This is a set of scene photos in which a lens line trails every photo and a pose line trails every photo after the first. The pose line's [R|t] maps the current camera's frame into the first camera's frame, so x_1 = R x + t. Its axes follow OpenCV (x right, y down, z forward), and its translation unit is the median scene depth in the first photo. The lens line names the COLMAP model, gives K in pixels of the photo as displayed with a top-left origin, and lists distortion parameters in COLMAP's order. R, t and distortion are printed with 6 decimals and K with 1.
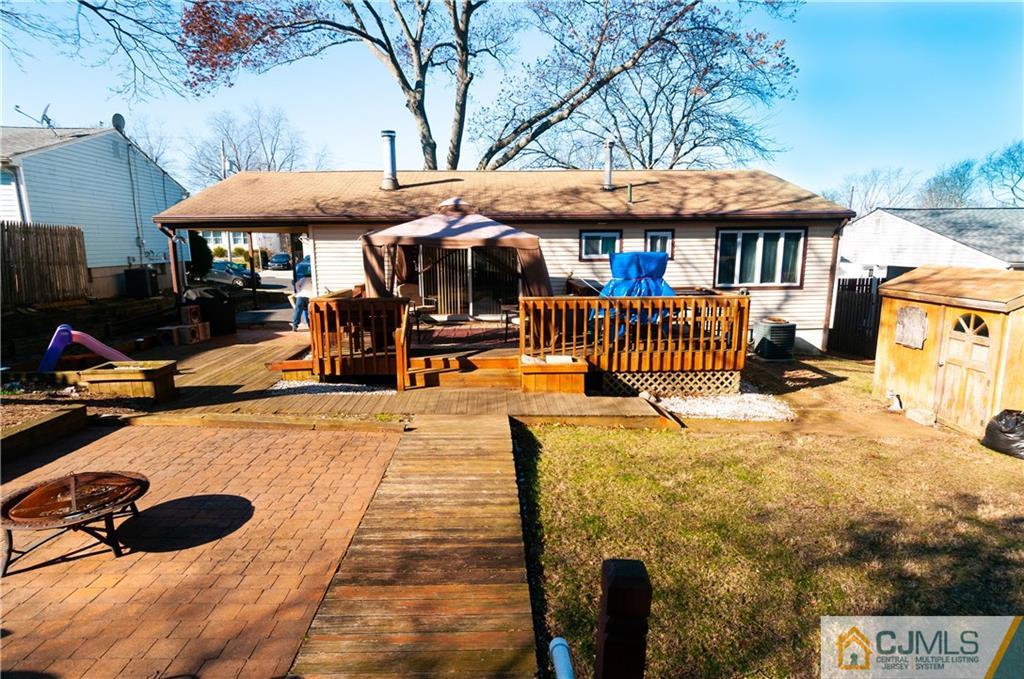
lens RADIAL K [[529.7, 0, 513.5], [0, 529.7, 338.0], [0, 0, 1]] dist [0.009968, -0.005613]
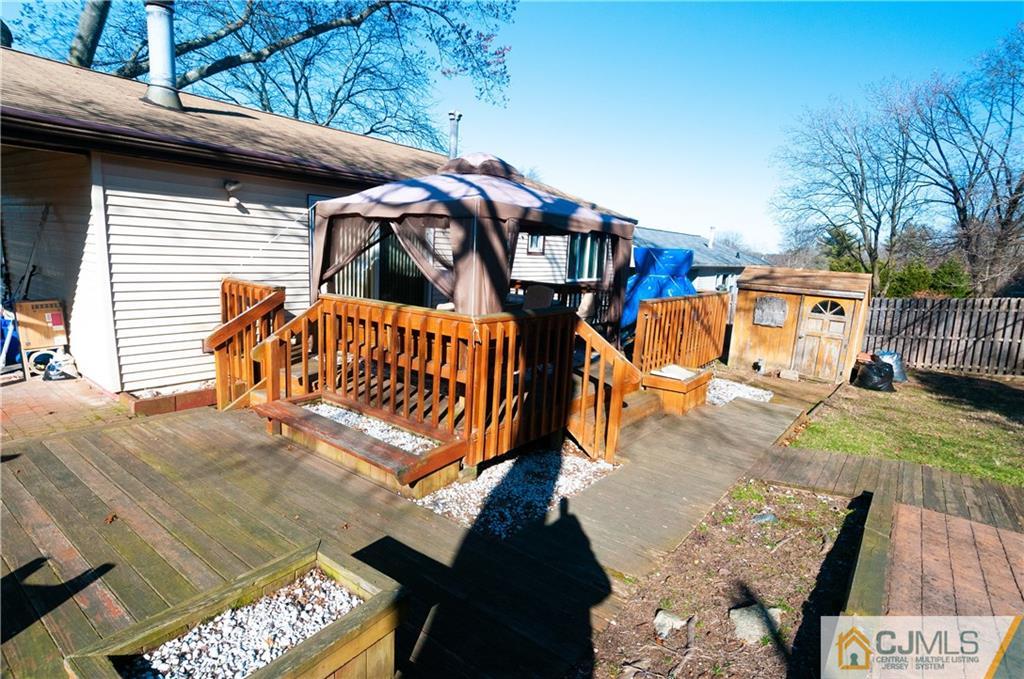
lens RADIAL K [[529.7, 0, 509.8], [0, 529.7, 338.6], [0, 0, 1]] dist [0.009968, -0.005613]
pose [[0.634670, -0.093137, 0.767150, -0.813773], [0.079550, 0.995311, 0.055025, -0.089415], [-0.768678, 0.026104, 0.639103, 0.727268]]
